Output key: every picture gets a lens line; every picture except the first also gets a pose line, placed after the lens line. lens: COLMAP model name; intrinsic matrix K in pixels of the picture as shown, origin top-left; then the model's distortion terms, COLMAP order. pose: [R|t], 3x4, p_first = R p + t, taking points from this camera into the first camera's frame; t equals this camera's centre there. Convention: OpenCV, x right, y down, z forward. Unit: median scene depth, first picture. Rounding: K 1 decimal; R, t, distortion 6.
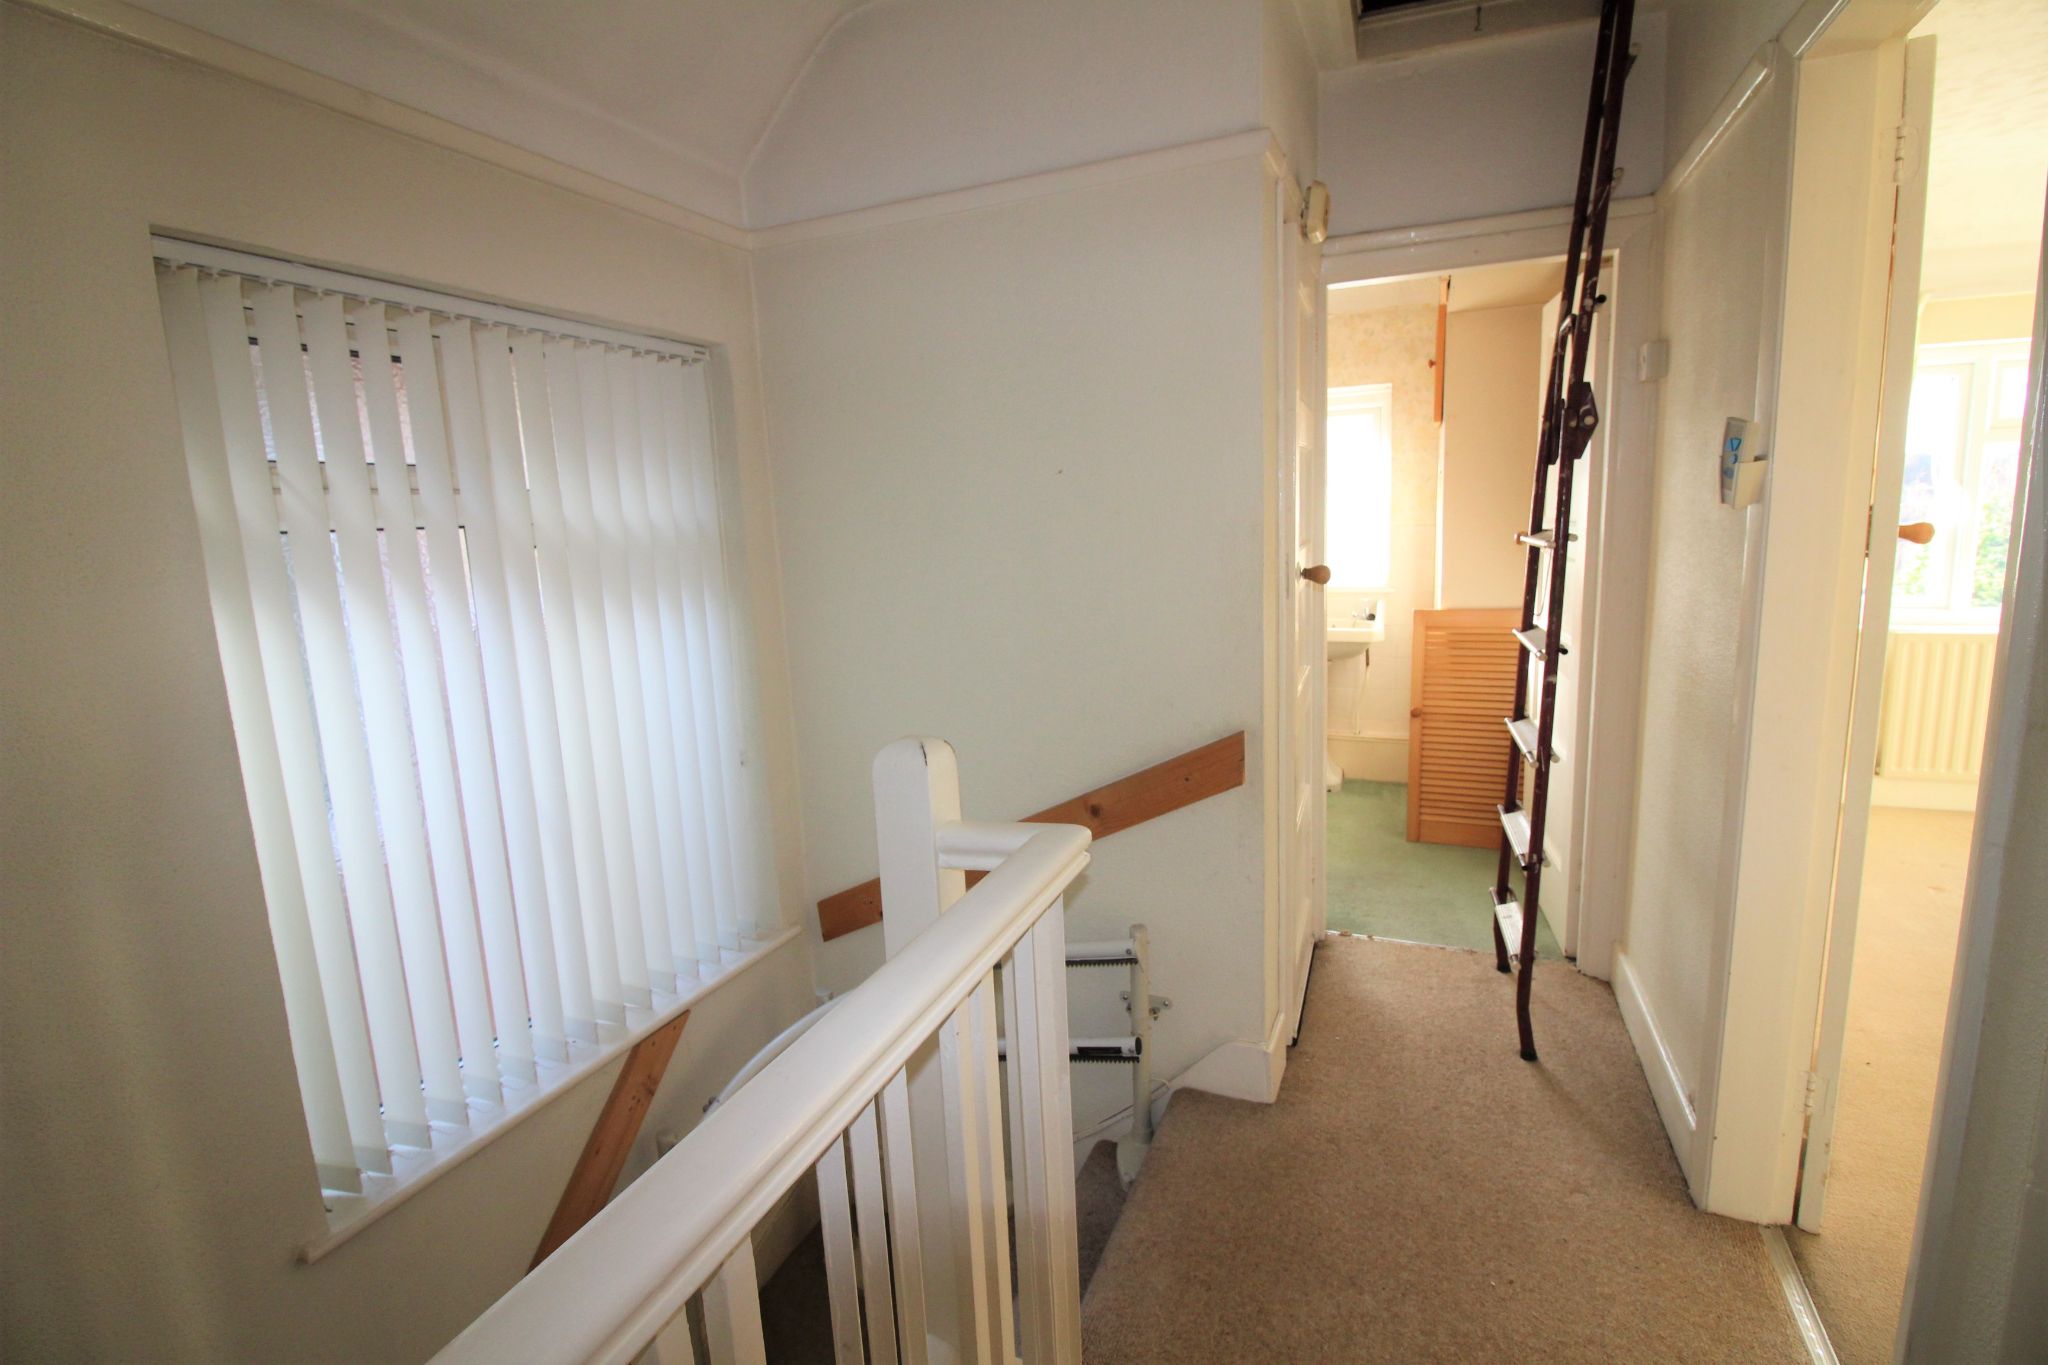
lens RADIAL K [[961.4, 0, 1024.6], [0, 961.4, 684.5], [0, 0, 1]] dist [-0.017971, -0.000402]
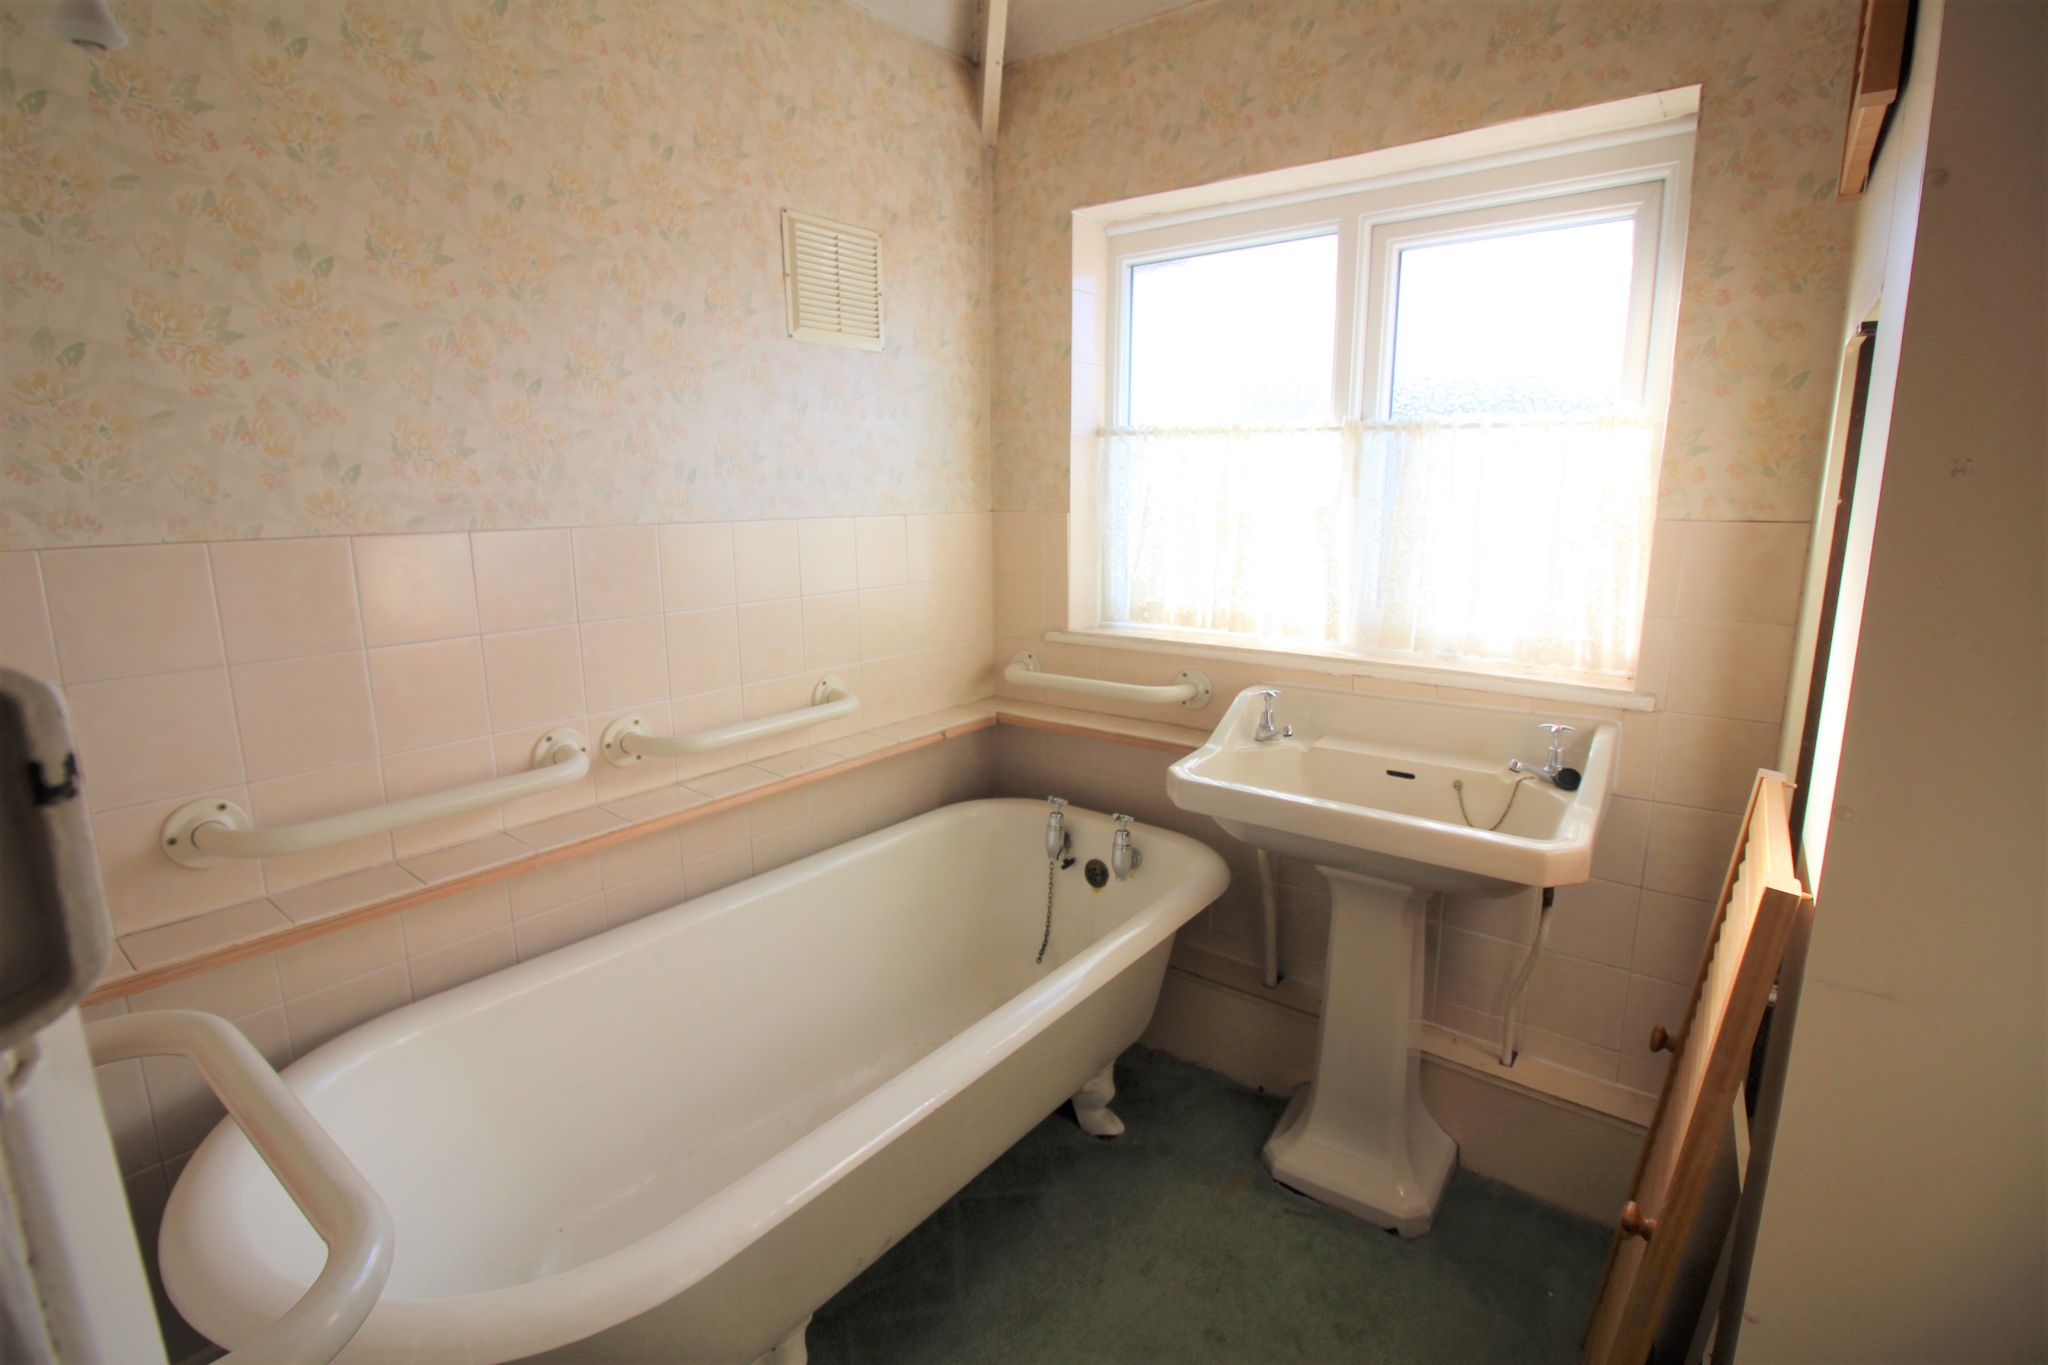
lens RADIAL K [[961.4, 0, 1022.4], [0, 961.4, 680.5], [0, 0, 1]] dist [-0.017971, -0.000402]
pose [[0.961572, 0.080921, -0.262357, 0.259498], [-0.071666, 0.996428, 0.044671, -0.106906], [0.265035, -0.024152, 0.963936, 0.614489]]
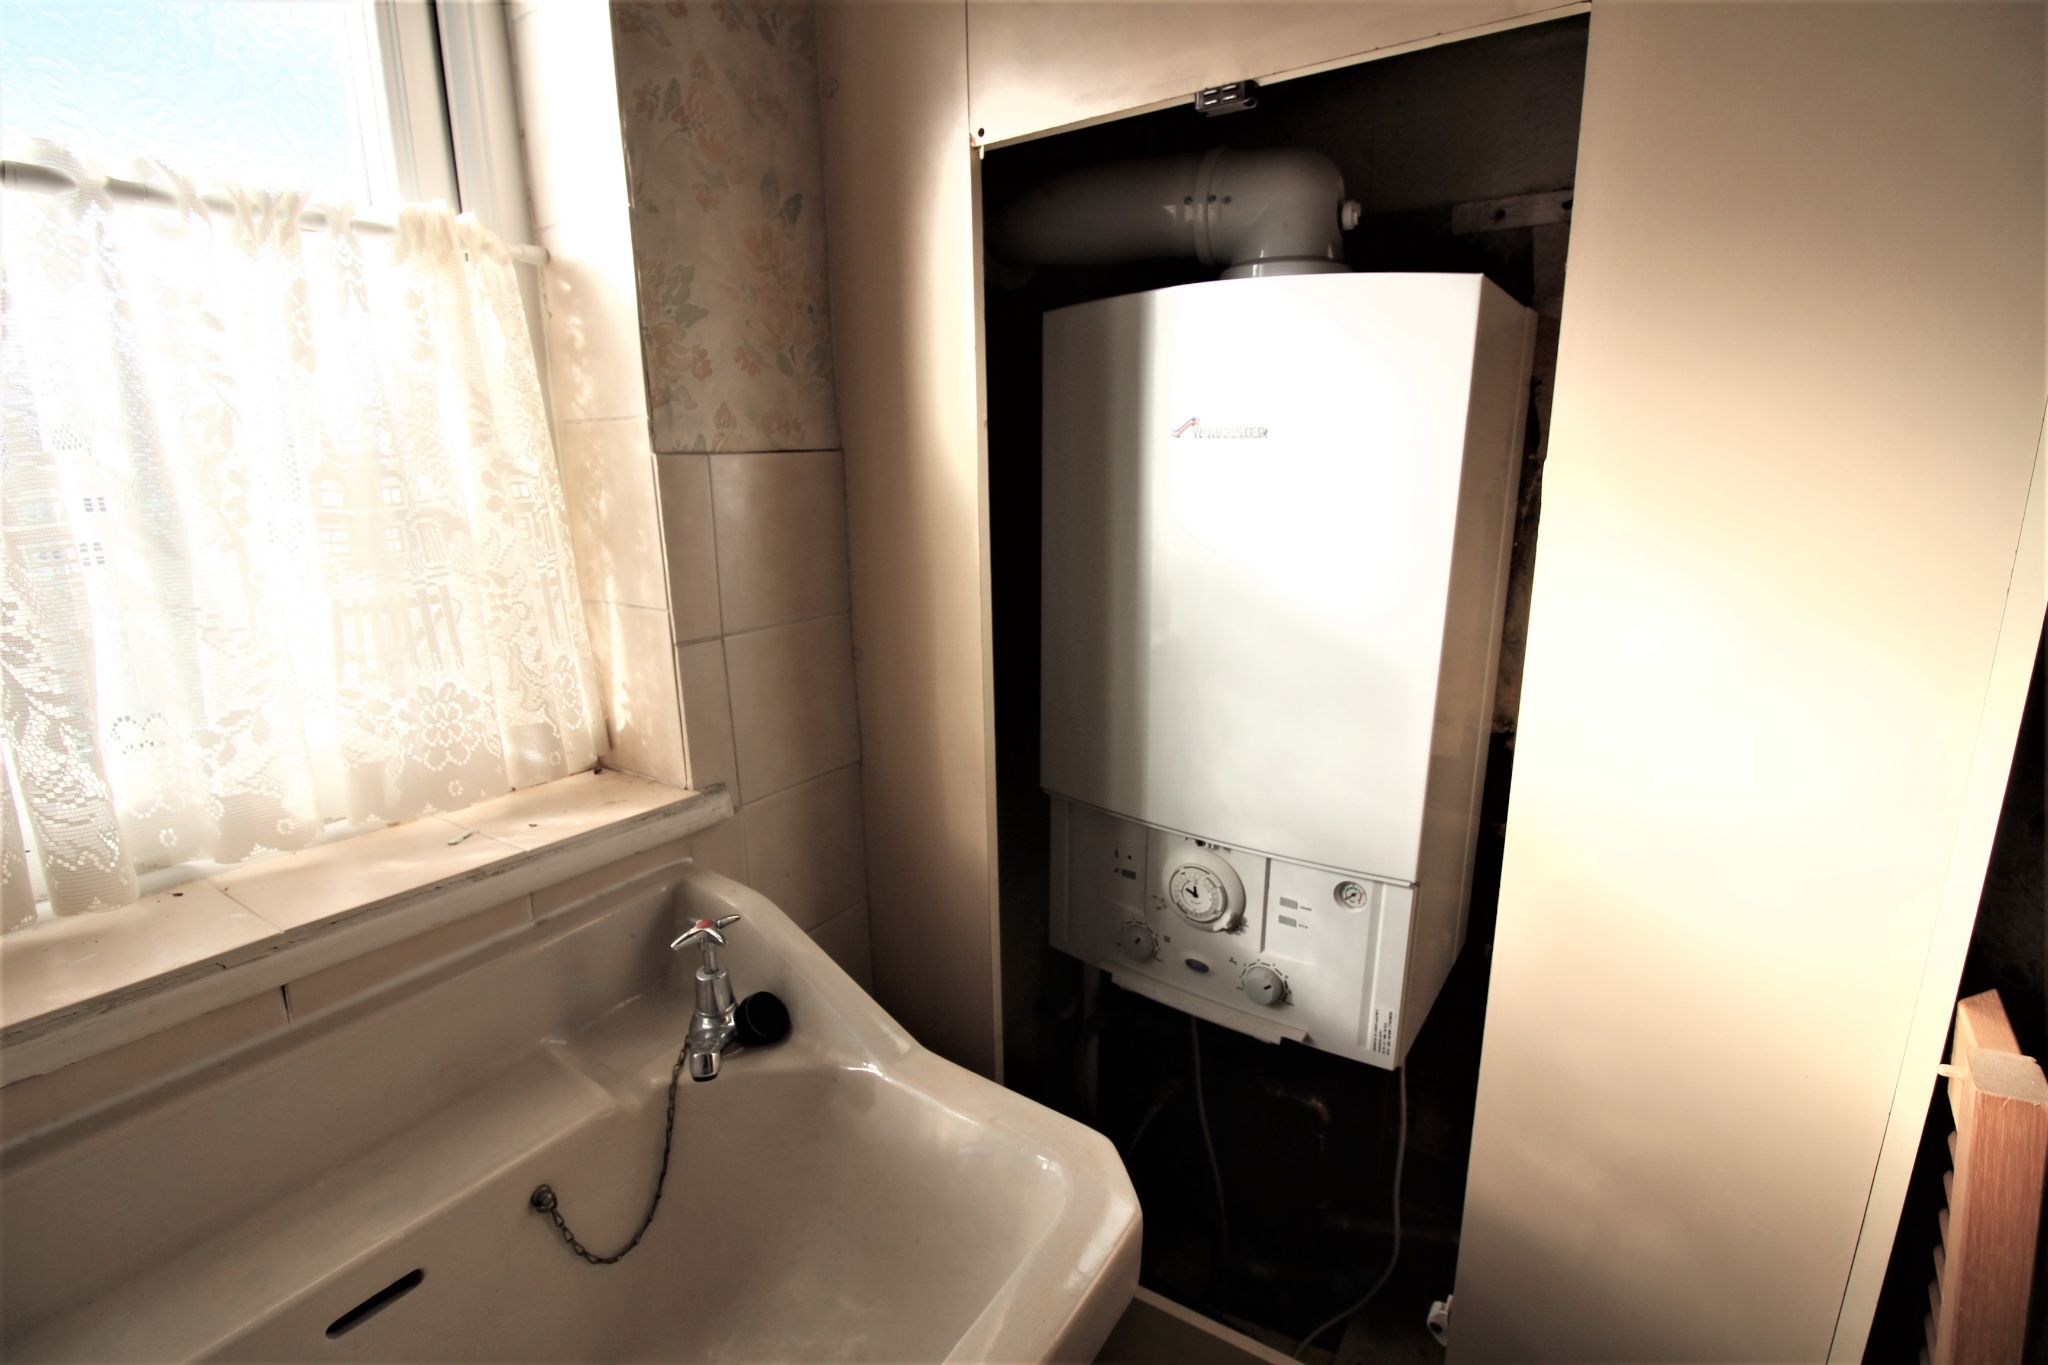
lens RADIAL K [[961.4, 0, 1023.0], [0, 961.4, 683.3], [0, 0, 1]] dist [-0.017971, -0.000402]
pose [[0.265791, -0.204356, 0.942122, 0.234035], [0.165263, 0.972465, 0.164314, -0.143042], [-0.949760, 0.112025, 0.292245, 0.898493]]
